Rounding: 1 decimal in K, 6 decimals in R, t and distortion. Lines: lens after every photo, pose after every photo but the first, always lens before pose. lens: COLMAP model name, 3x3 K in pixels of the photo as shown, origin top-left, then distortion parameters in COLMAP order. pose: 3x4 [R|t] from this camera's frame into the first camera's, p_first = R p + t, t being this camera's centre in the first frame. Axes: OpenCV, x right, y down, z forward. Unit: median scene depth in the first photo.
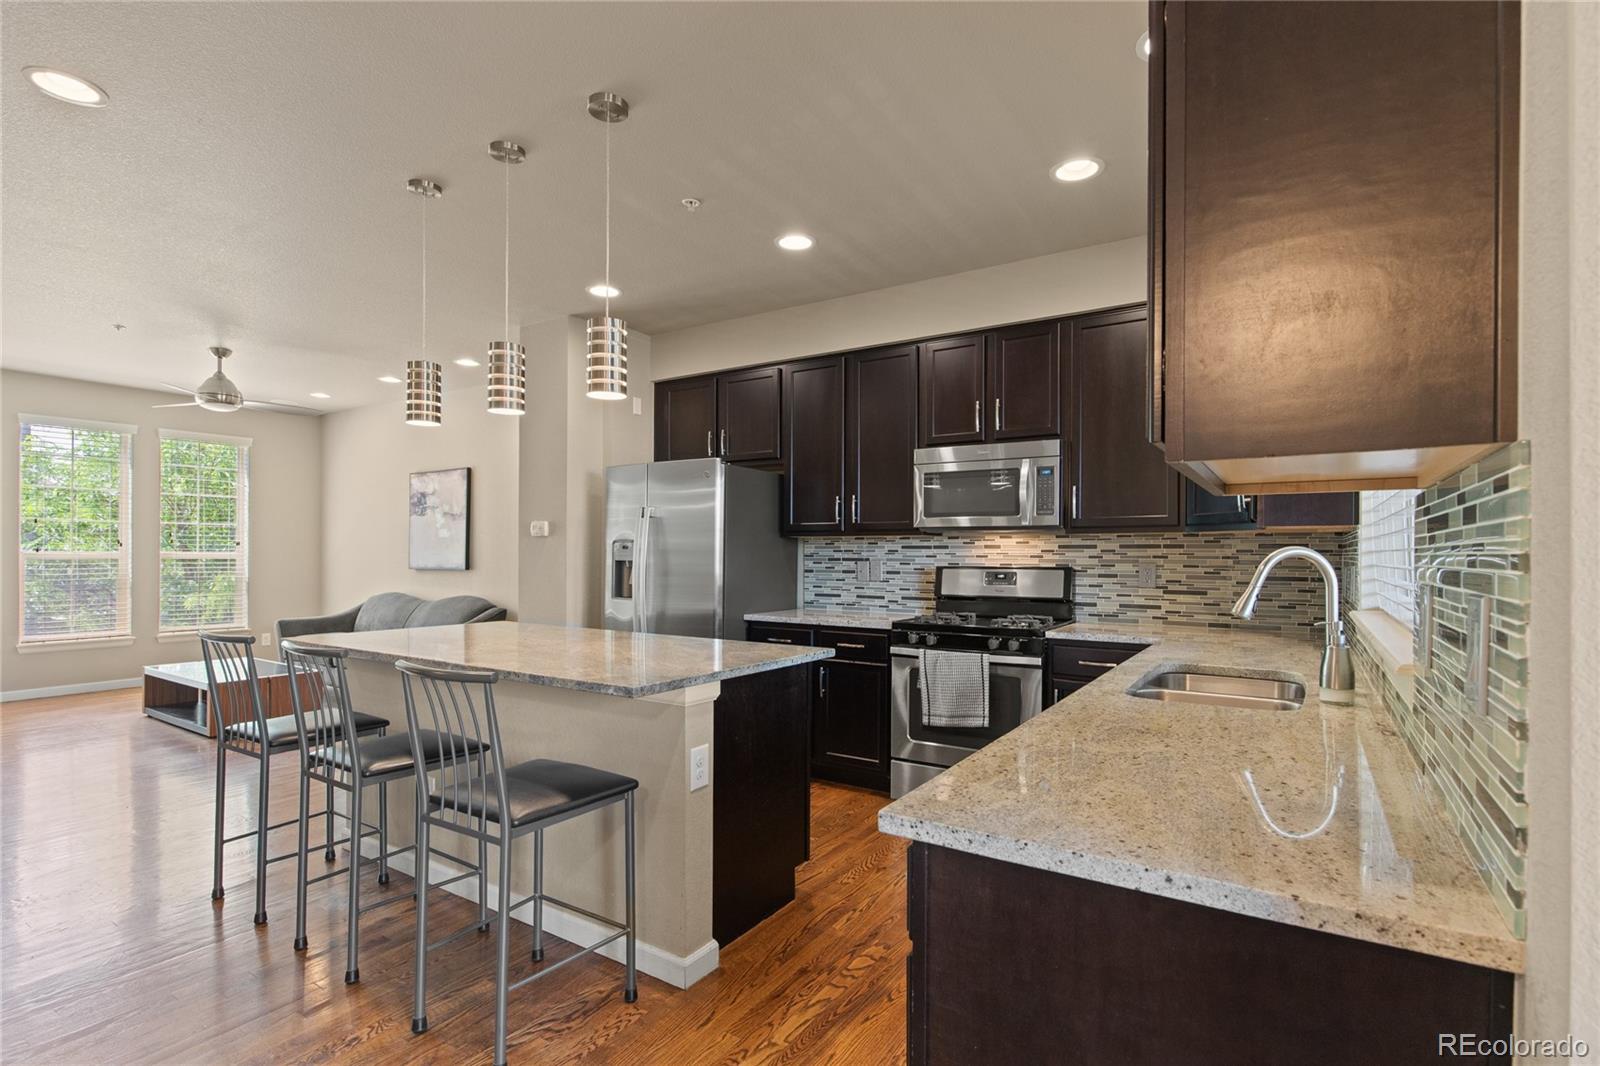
lens RADIAL K [[751.3, 0, 796.7], [0, 751.3, 553.5], [0, 0, 1]] dist [-0.002459, -0.000547]
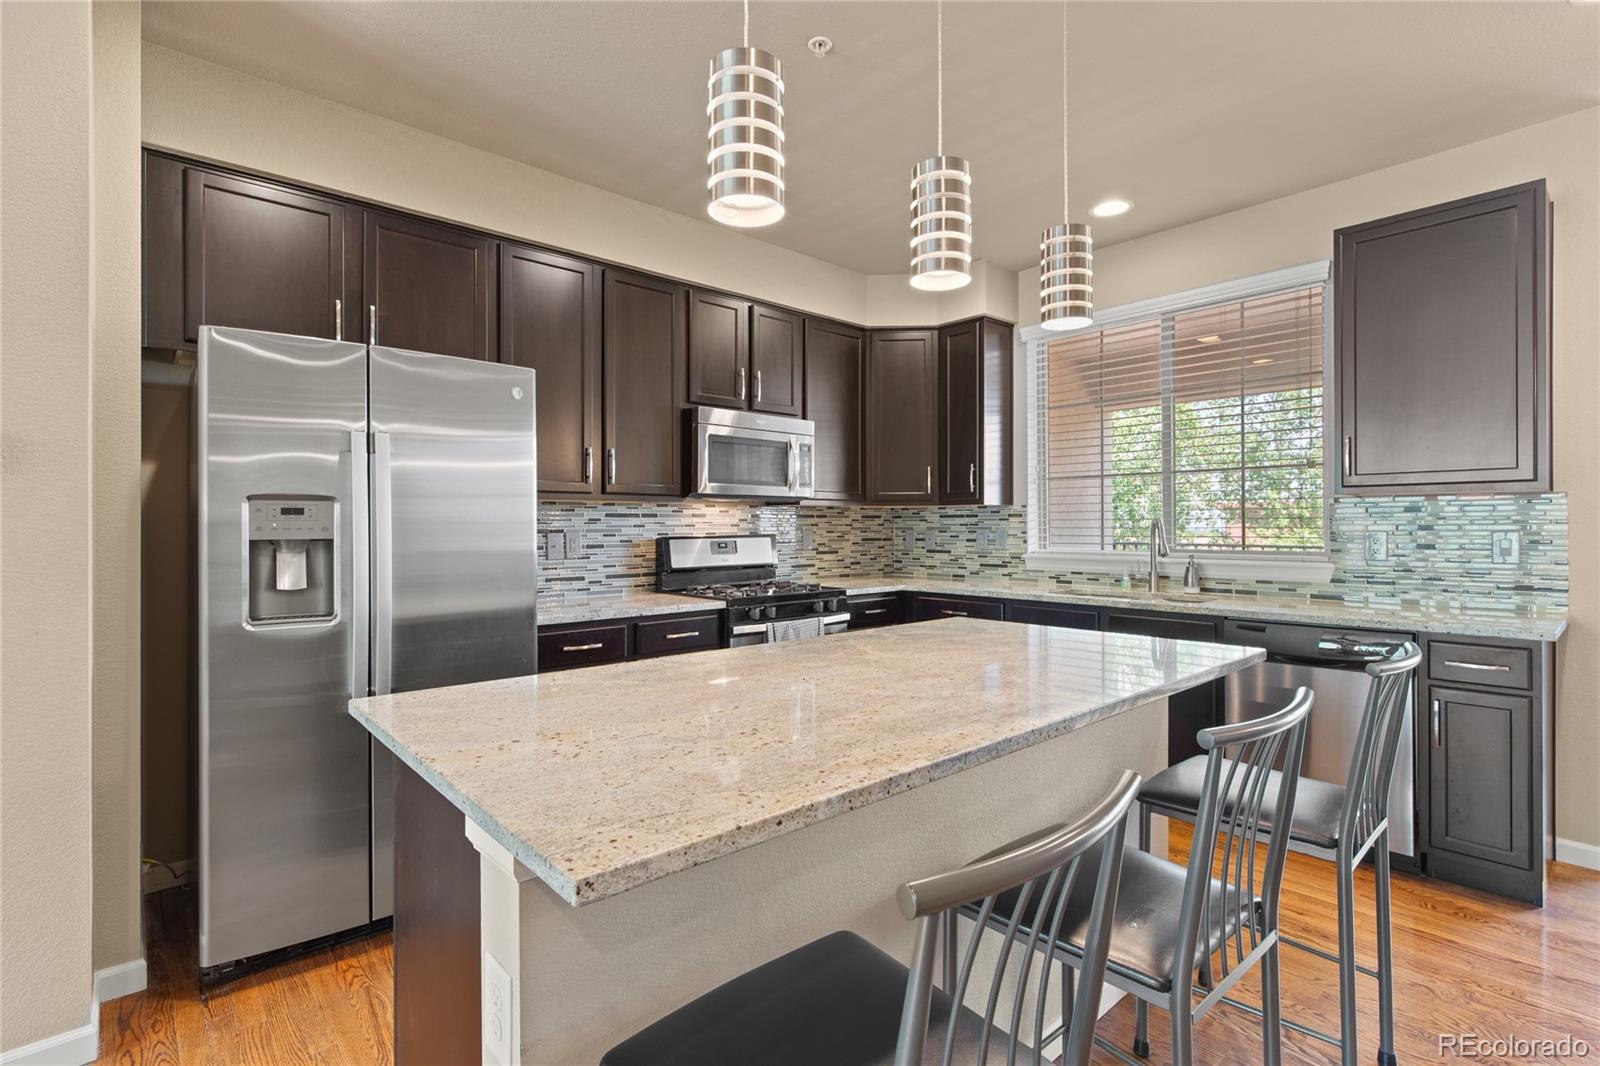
lens RADIAL K [[751.3, 0, 800.1], [0, 751.3, 525.1], [0, 0, 1]] dist [-0.002459, -0.000547]
pose [[0.268845, -0.004973, 0.963171, -0.657772], [0.004536, 0.999982, 0.003897, 0.000242], [-0.963173, 0.003321, 0.268863, 0.634334]]
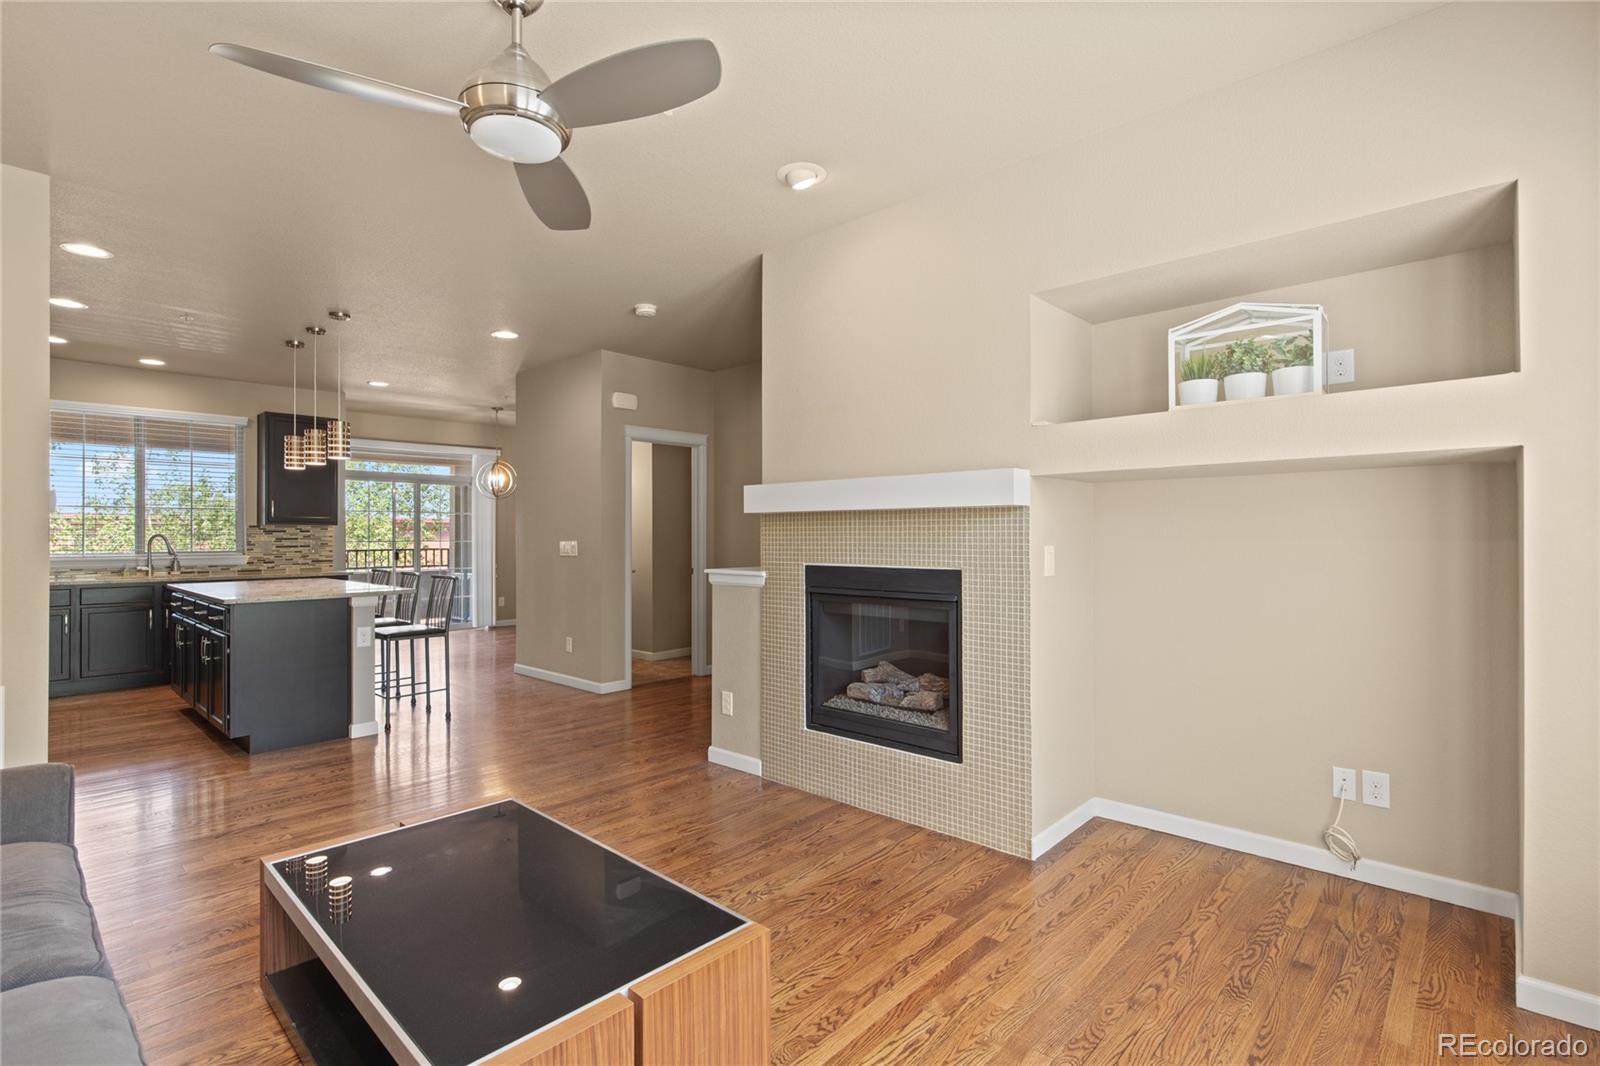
lens RADIAL K [[751.3, 0, 799.6], [0, 751.3, 529.4], [0, 0, 1]] dist [-0.002459, -0.000547]
pose [[-0.984929, -0.001736, 0.172948, -1.325789], [-0.002860, 0.999976, -0.006254, -0.007234], [-0.172933, -0.006654, -0.984911, 1.825109]]
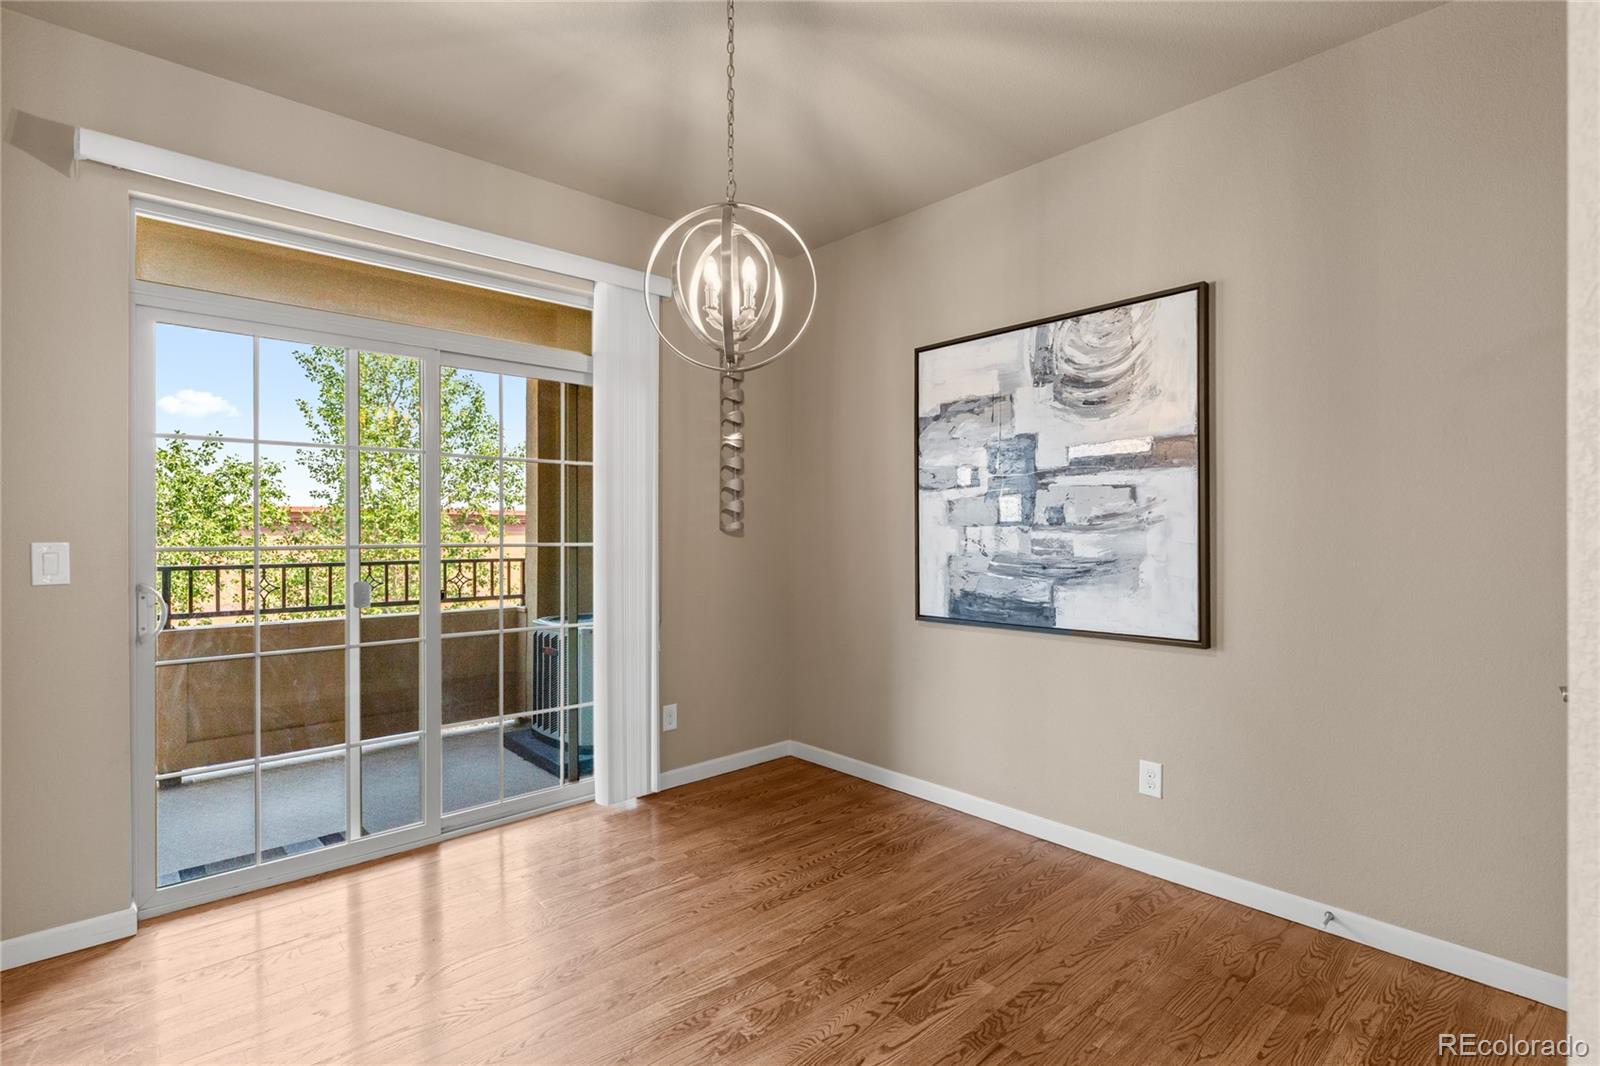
lens RADIAL K [[751.3, 0, 783.3], [0, 751.3, 536.7], [0, 0, 1]] dist [-0.002459, -0.000547]
pose [[-0.963727, -0.006952, 0.266798, -0.266841], [-0.004519, 0.999942, 0.009731, -0.000233], [-0.266851, 0.008172, -0.963703, 0.330333]]
